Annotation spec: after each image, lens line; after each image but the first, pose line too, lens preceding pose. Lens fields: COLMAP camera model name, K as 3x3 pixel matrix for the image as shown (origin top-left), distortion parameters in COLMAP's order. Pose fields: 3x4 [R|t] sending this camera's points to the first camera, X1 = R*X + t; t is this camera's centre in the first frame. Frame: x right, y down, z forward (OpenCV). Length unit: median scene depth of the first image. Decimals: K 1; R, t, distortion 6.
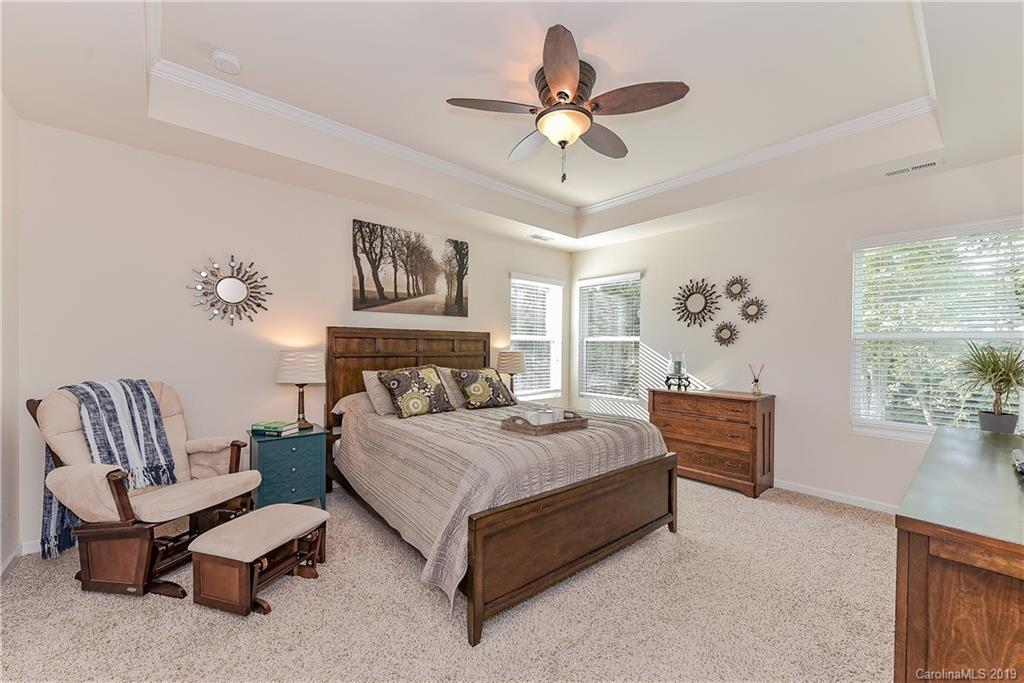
lens RADIAL K [[403.3, 0, 505.1], [0, 403.3, 351.8], [0, 0, 1]] dist [0.000193, 0.000205]
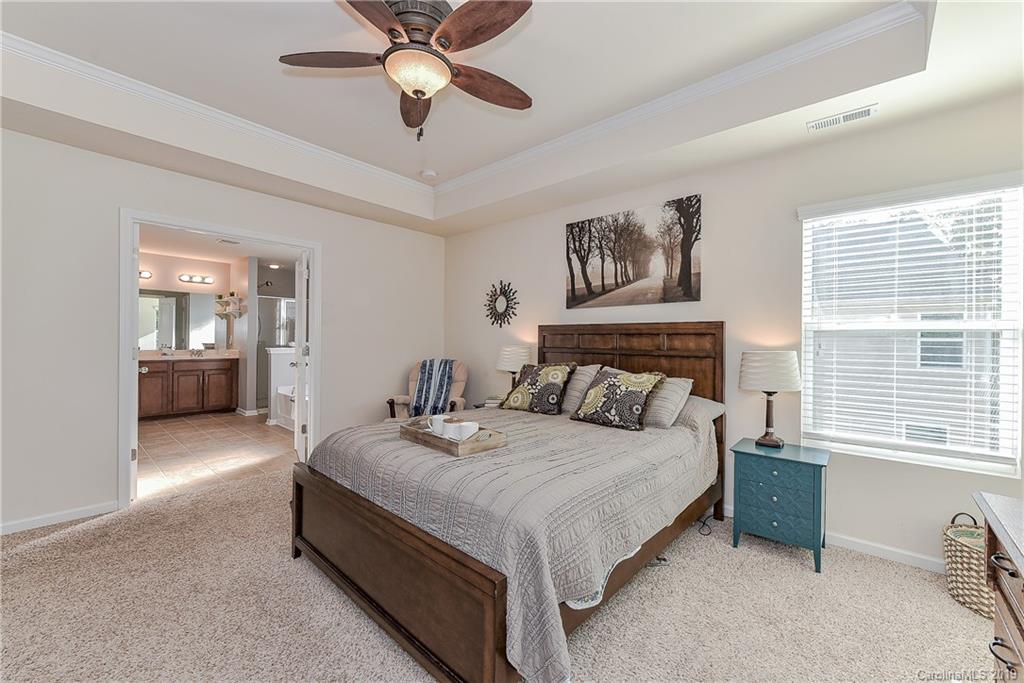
lens RADIAL K [[403.3, 0, 516.8], [0, 403.3, 334.6], [0, 0, 1]] dist [0.000193, 0.000205]
pose [[0.135587, -0.029545, -0.990325, 0.610106], [-0.030823, 0.998946, -0.034022, 0.004684], [0.990286, 0.035138, 0.134534, 0.675995]]
